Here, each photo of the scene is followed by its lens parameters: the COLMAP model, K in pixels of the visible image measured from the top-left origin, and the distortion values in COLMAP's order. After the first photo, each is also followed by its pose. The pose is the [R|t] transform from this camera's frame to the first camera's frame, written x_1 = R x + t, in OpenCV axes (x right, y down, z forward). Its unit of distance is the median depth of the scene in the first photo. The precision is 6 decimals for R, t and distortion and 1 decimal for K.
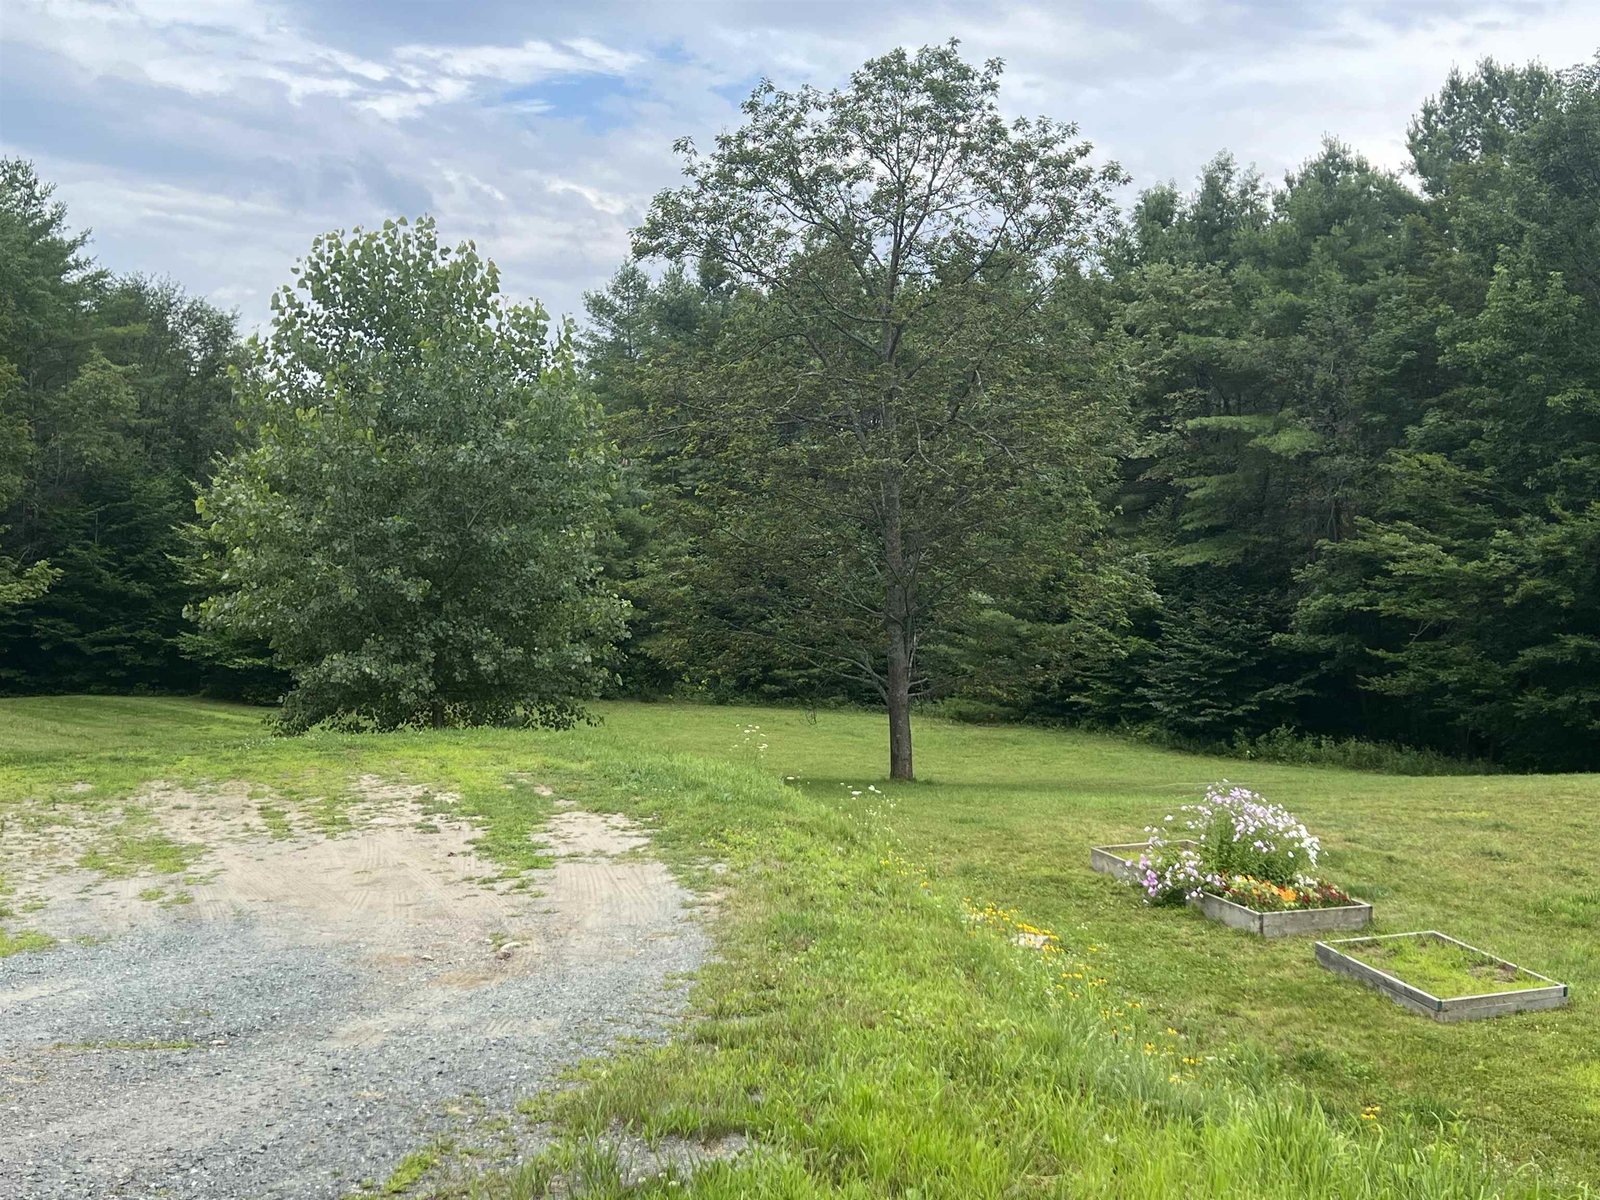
lens RADIAL K [[1773.0, 0, 798.0], [0, 1773.0, 596.8], [0, 0, 1]] dist [0.072515, 0.000000]
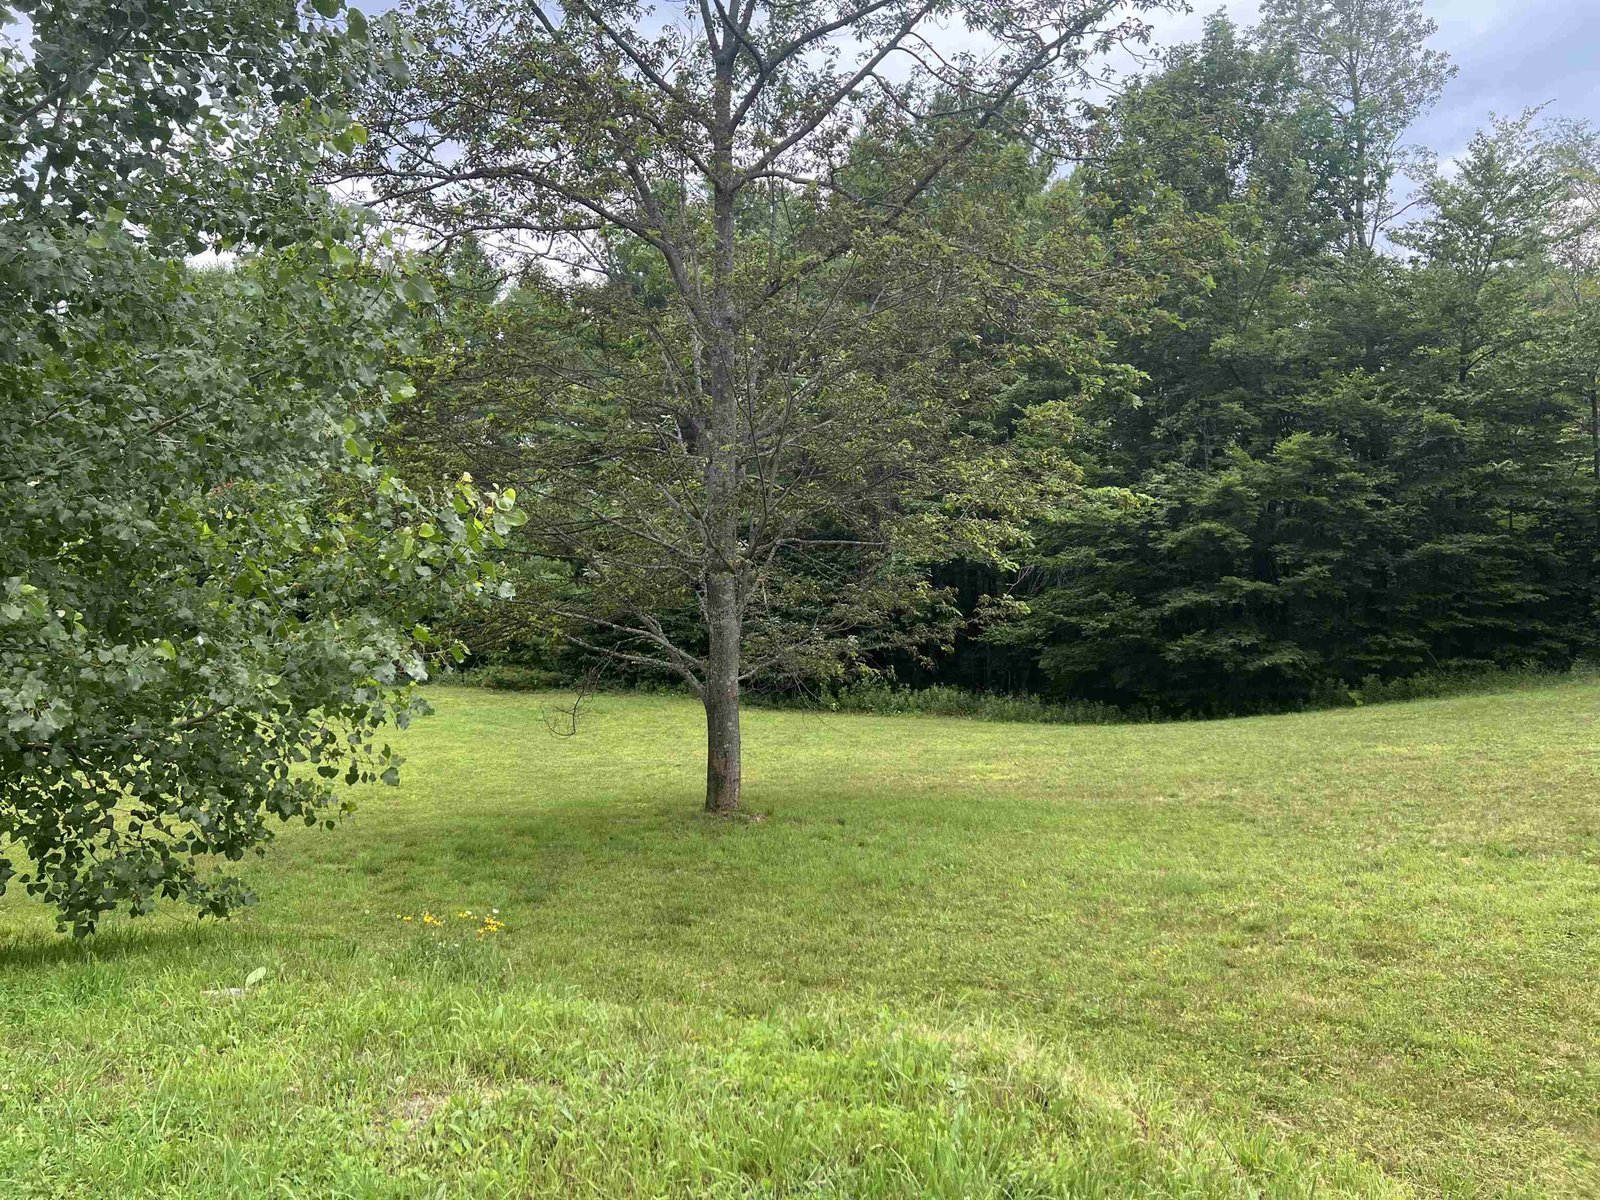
lens RADIAL K [[1179.8, 0, 792.5], [0, 1179.8, 597.5], [0, 0, 1]] dist [0.028203, -0.046595]
pose [[0.882394, -0.017209, 0.470197, -0.159331], [0.011702, 0.999824, 0.014632, 0.031166], [-0.470366, -0.007409, 0.882440, 0.843126]]
